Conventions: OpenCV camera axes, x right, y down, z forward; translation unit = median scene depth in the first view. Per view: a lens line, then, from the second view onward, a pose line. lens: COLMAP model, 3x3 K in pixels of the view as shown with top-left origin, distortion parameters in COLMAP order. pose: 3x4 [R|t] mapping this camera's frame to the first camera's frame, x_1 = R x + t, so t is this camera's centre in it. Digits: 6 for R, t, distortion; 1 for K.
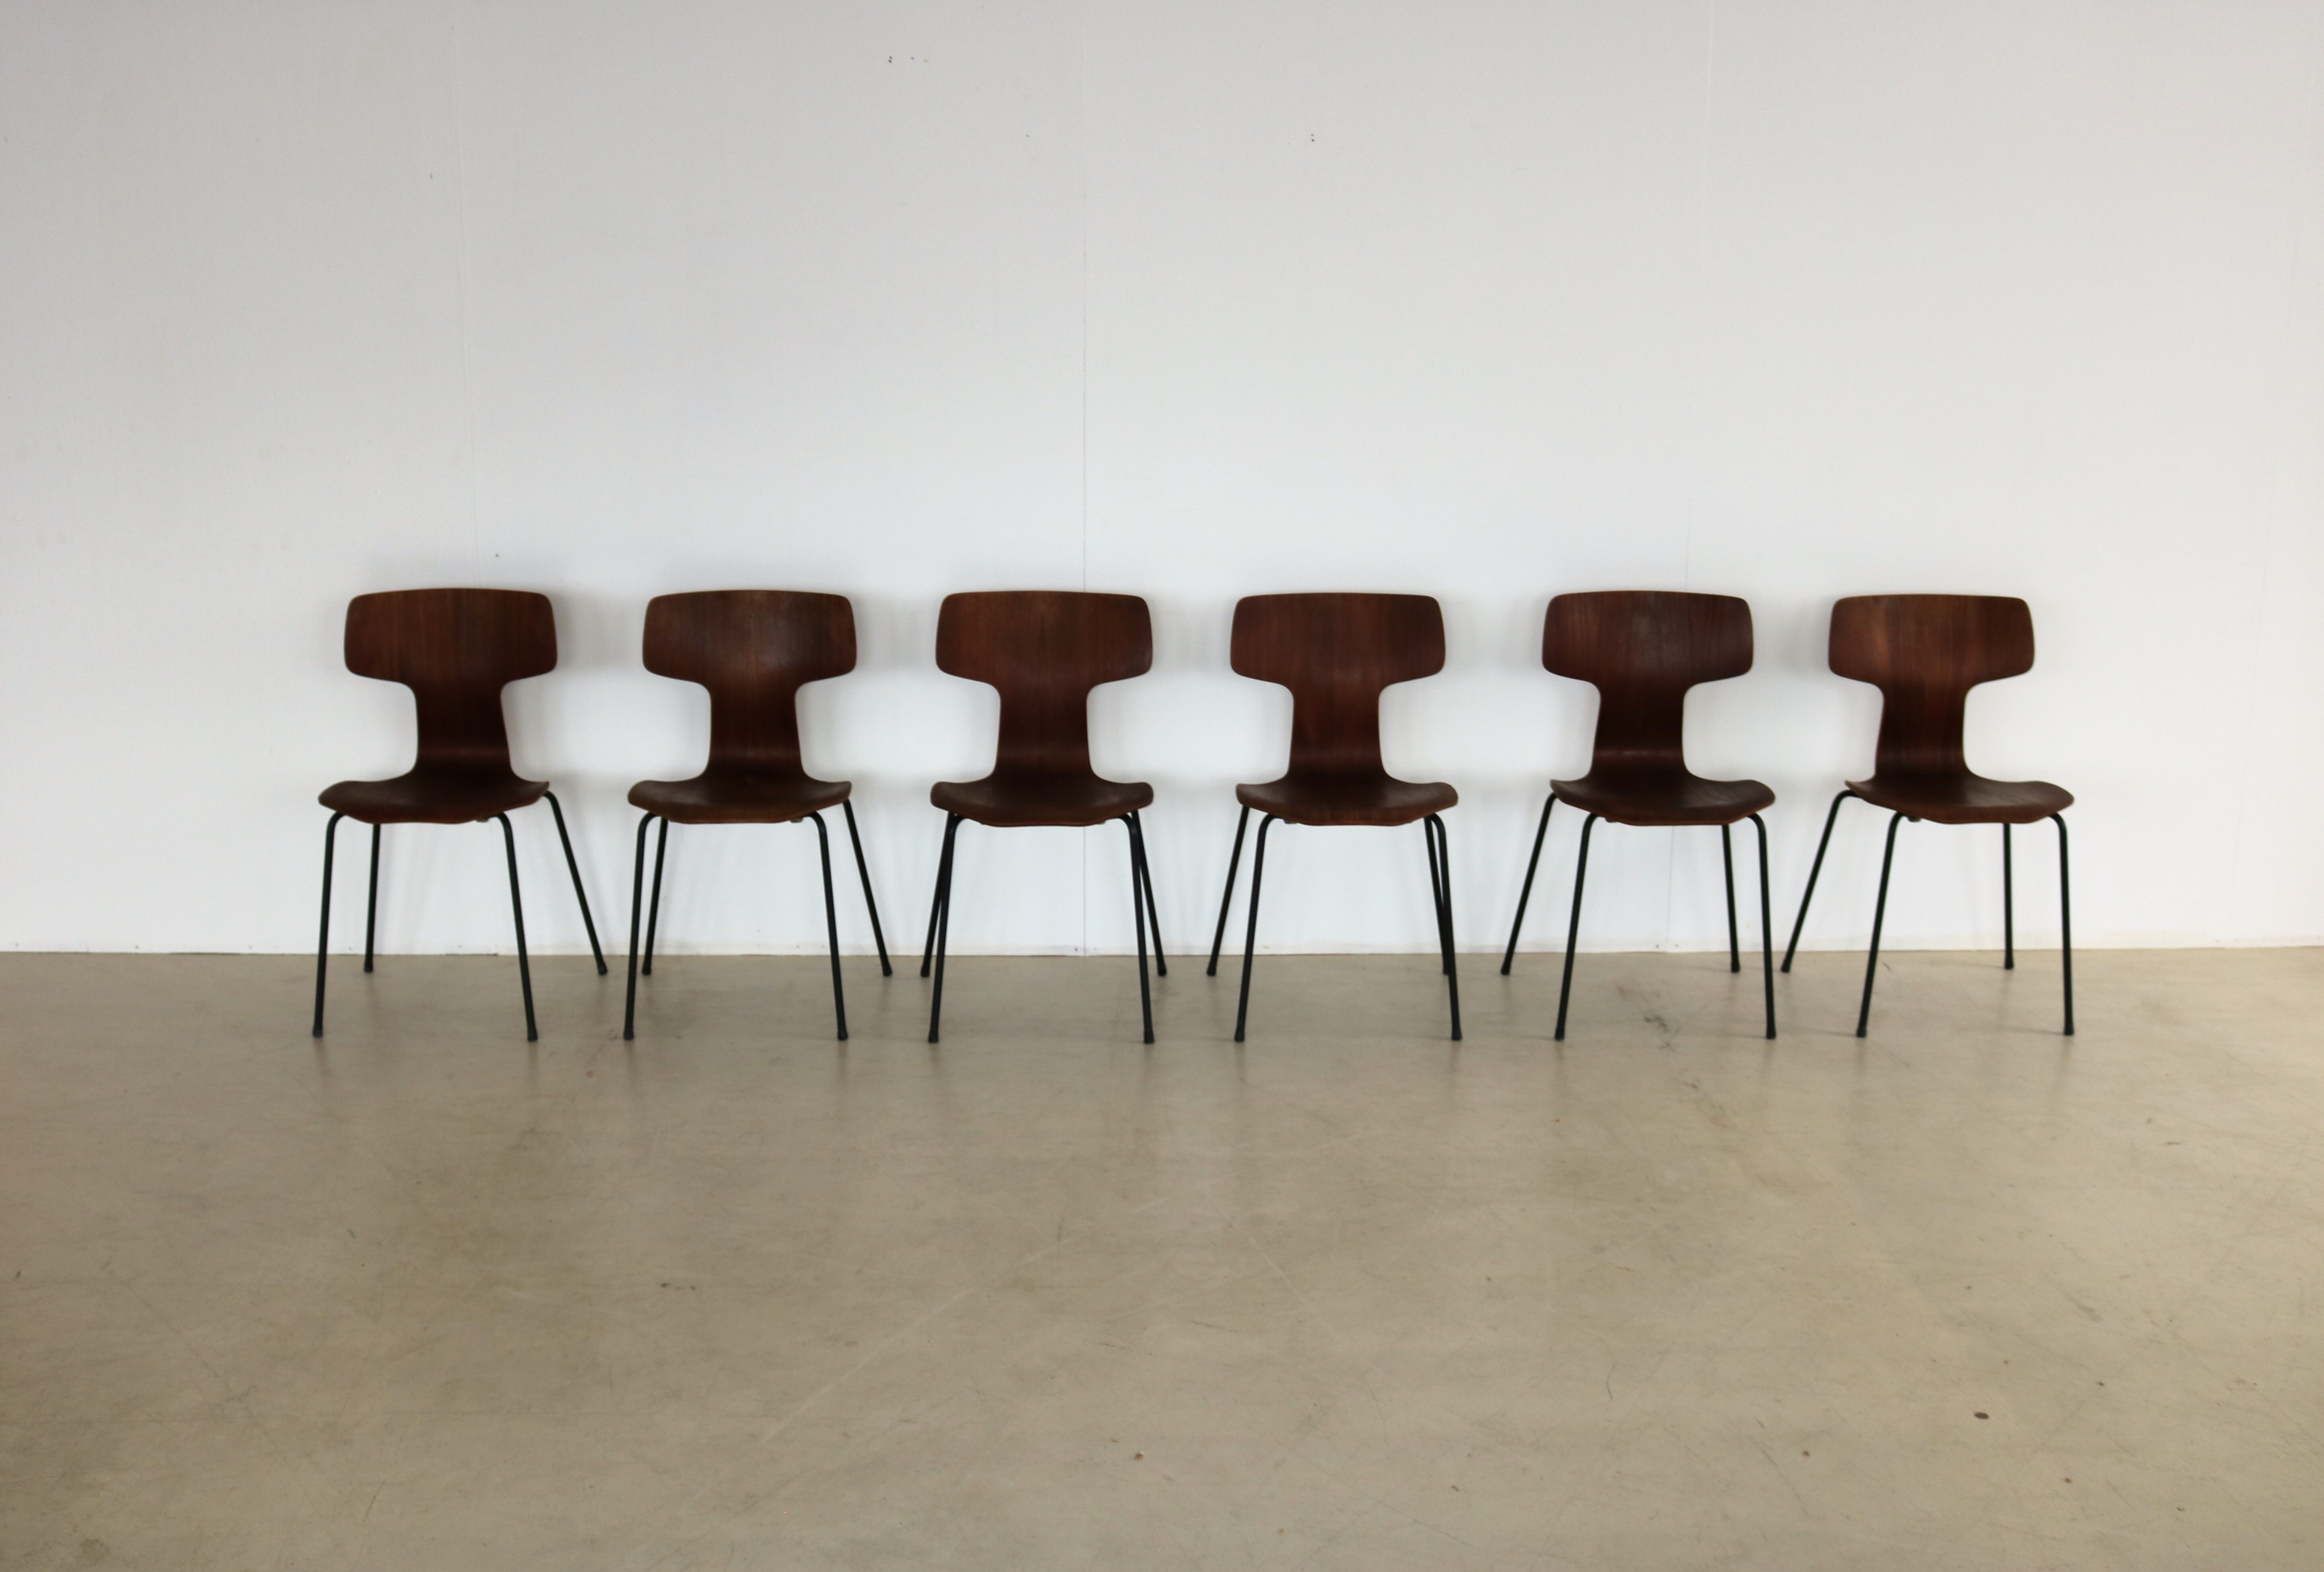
lens RADIAL K [[2614.2, 0, 1178.7], [0, 2614.2, 794.3], [0, 0, 1]] dist [-0.144138, 0.153640]
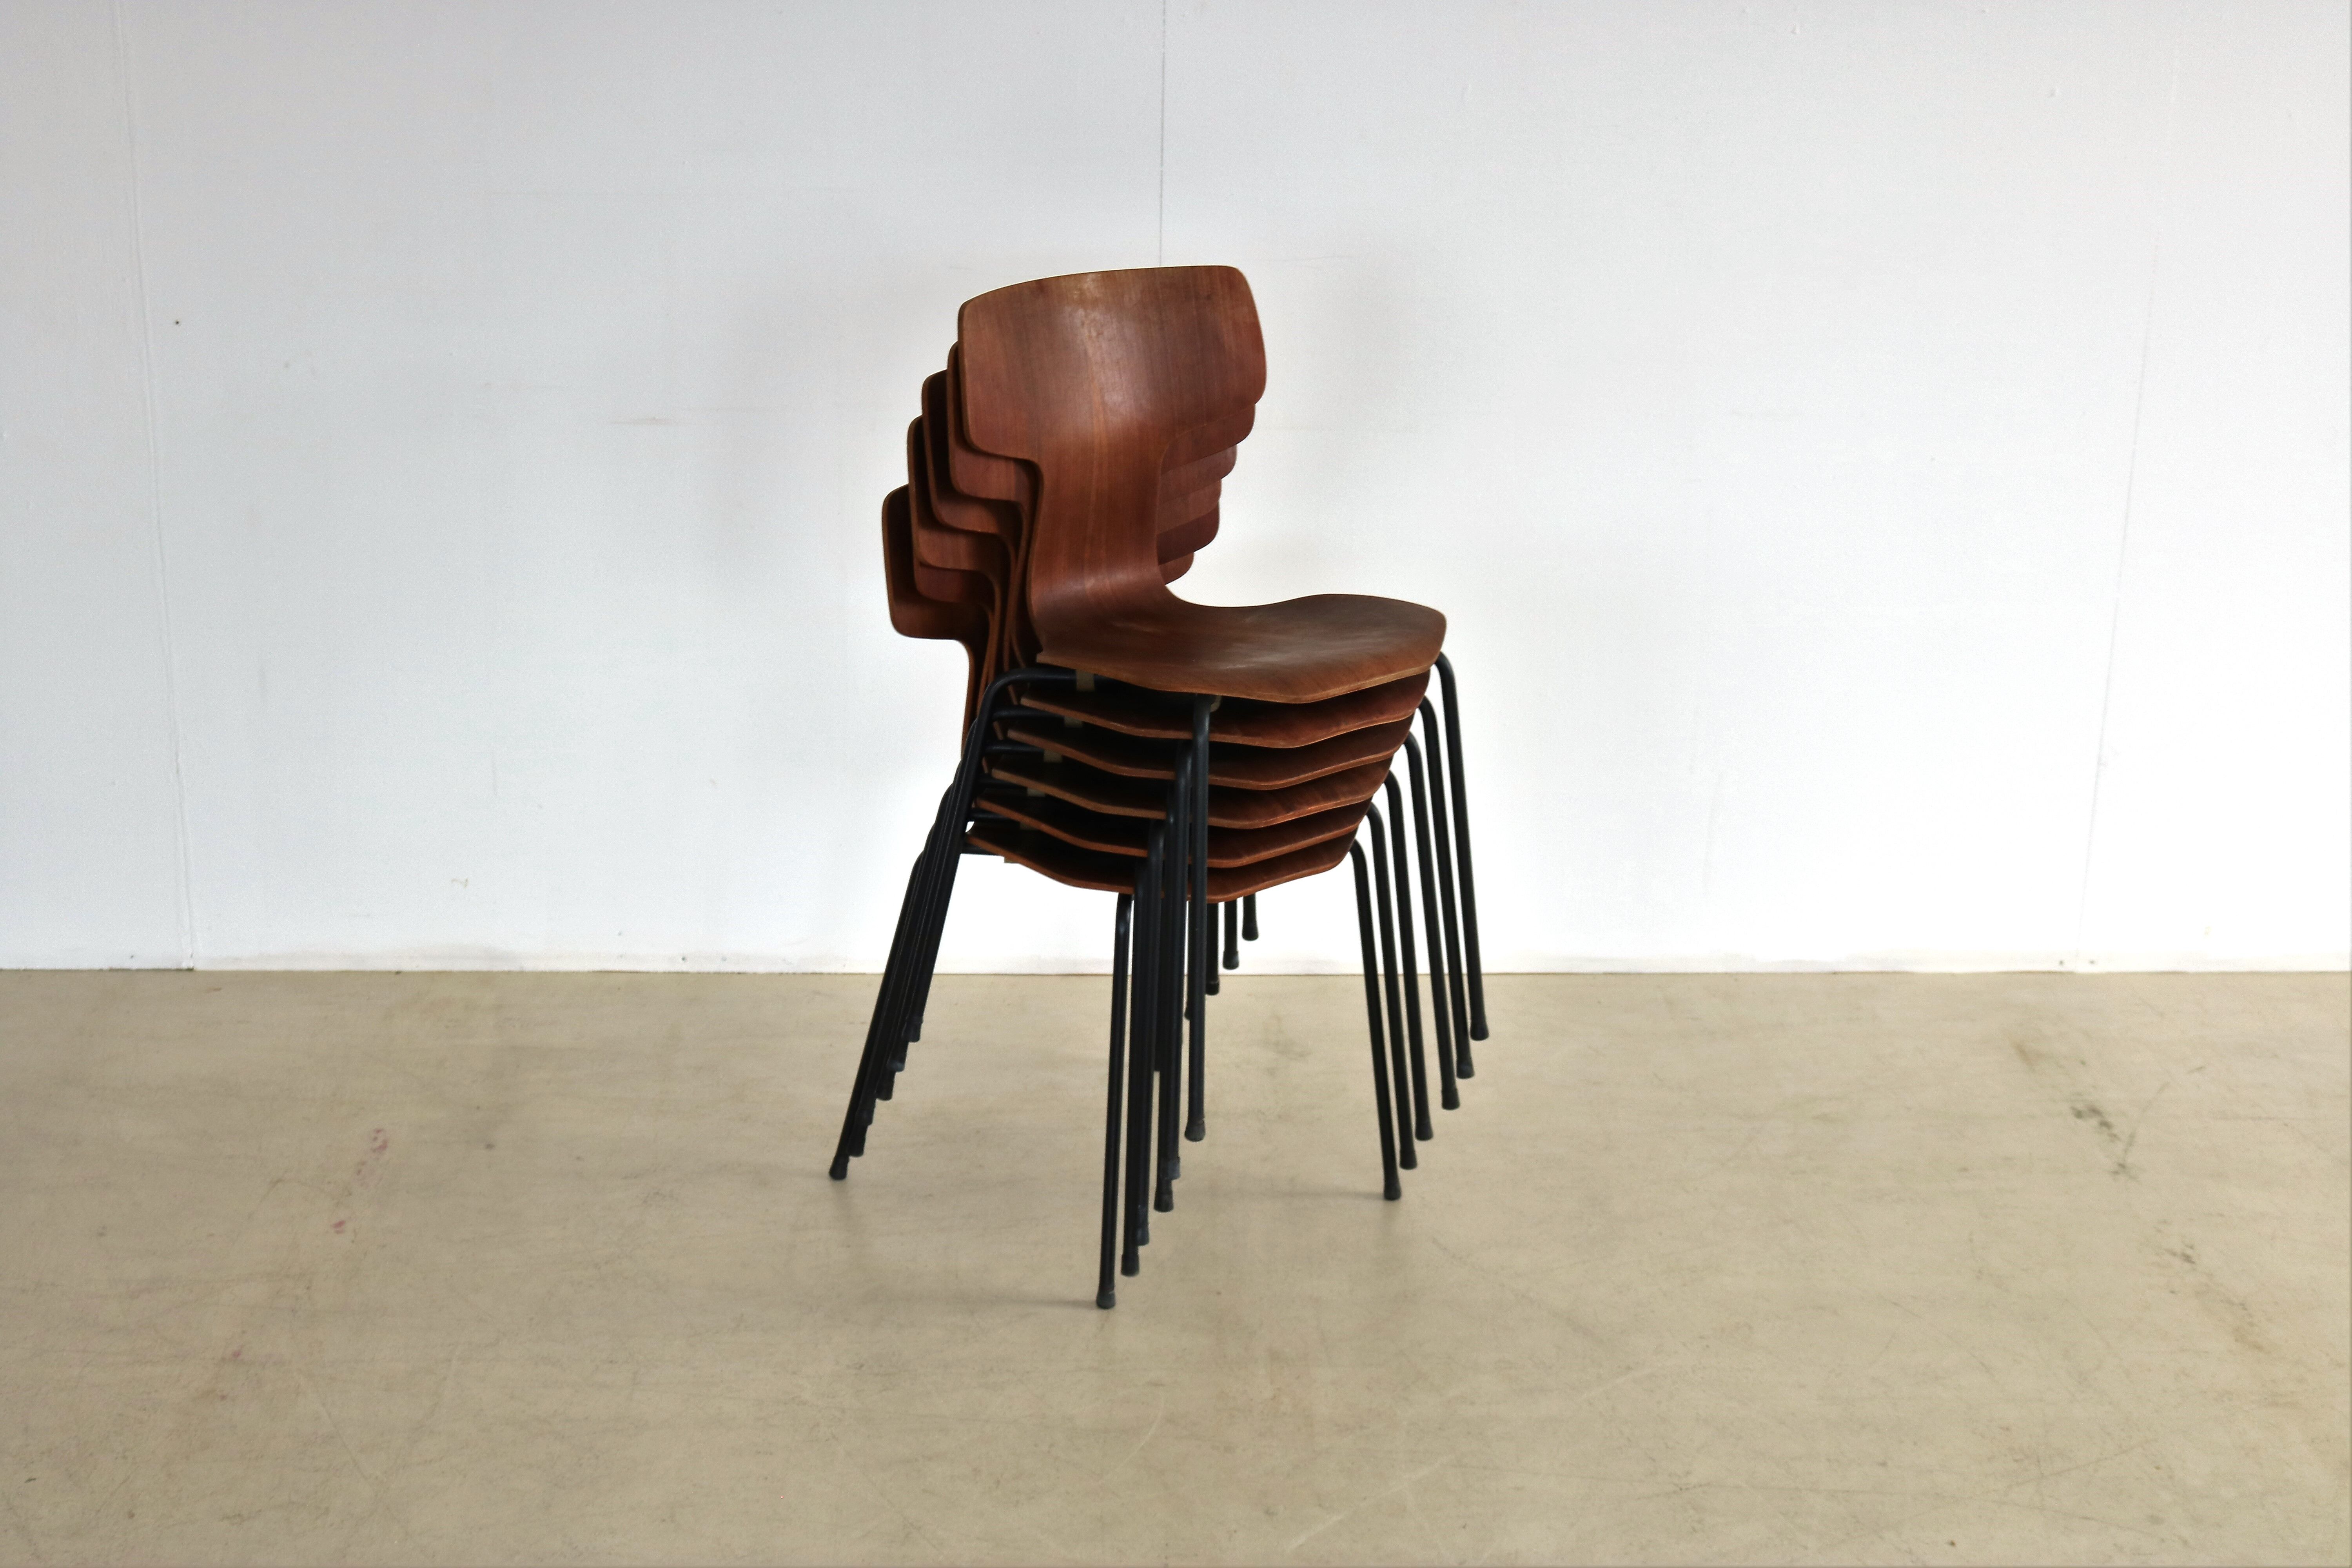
lens RADIAL K [[3307.8, 0, 1176.0], [0, 3307.8, 784.0], [0, 0, 1]] dist [-0.079208, 0.095725]
pose [[0.999895, 0.008040, 0.012088, -0.047401], [-0.009096, 0.995899, 0.090012, -0.065655], [-0.011315, -0.090113, 0.995867, 0.268079]]
